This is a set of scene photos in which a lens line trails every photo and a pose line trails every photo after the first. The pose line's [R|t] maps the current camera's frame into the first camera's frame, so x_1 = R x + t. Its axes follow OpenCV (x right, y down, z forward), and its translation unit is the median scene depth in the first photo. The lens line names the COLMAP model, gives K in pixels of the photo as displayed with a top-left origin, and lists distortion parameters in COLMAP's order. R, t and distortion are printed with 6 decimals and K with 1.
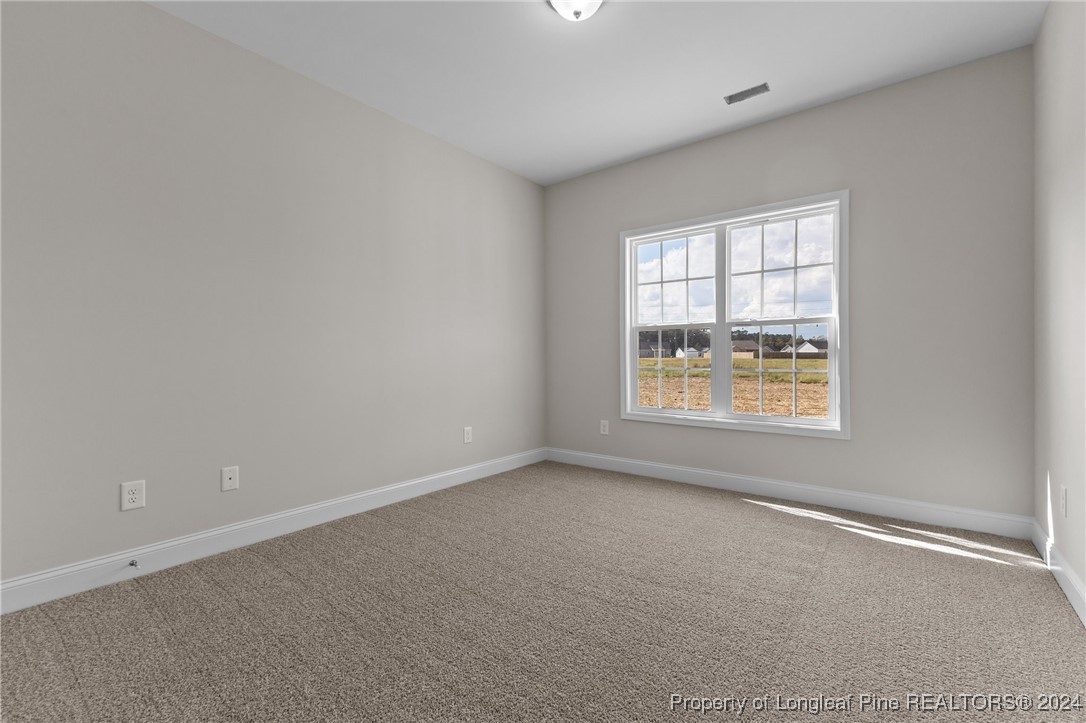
lens RADIAL K [[466.1, 0, 542.3], [0, 466.1, 358.3], [0, 0, 1]] dist [0.008475, -0.000556]
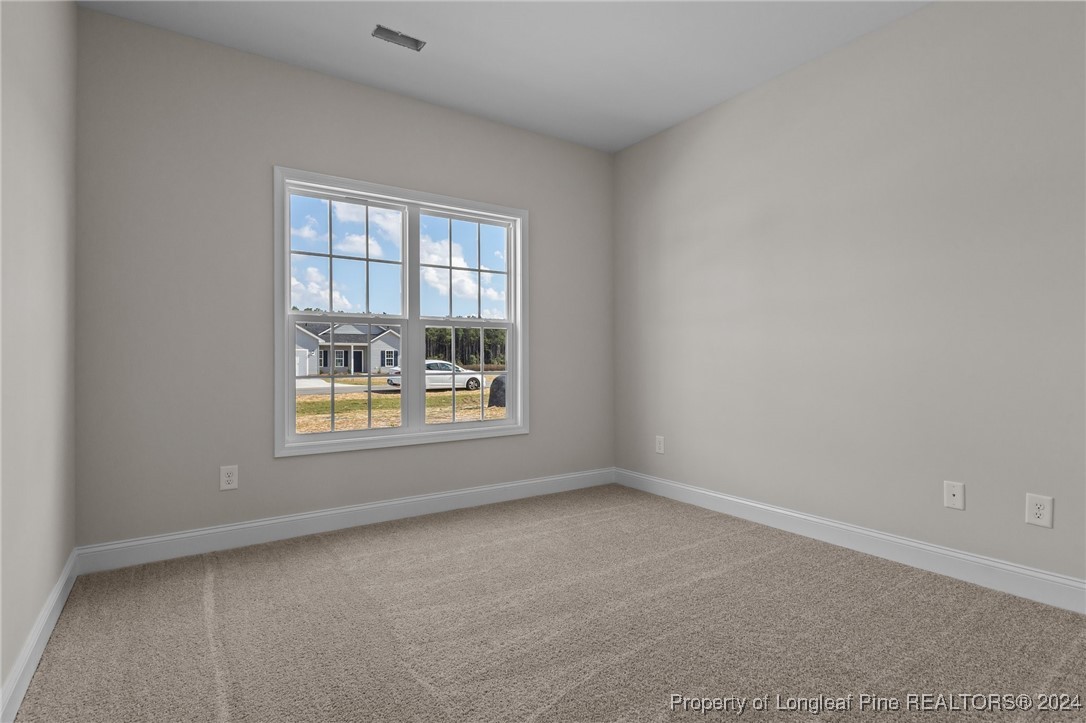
lens RADIAL K [[549.4, 0, 545.0], [0, 549.4, 356.8], [0, 0, 1]] dist [0.000359, 0.000085]
pose [[0.316495, 0.002924, 0.948590, -0.475792], [-0.003771, 0.999991, -0.001824, -0.009056], [-0.948587, -0.003000, 0.316503, 0.449812]]
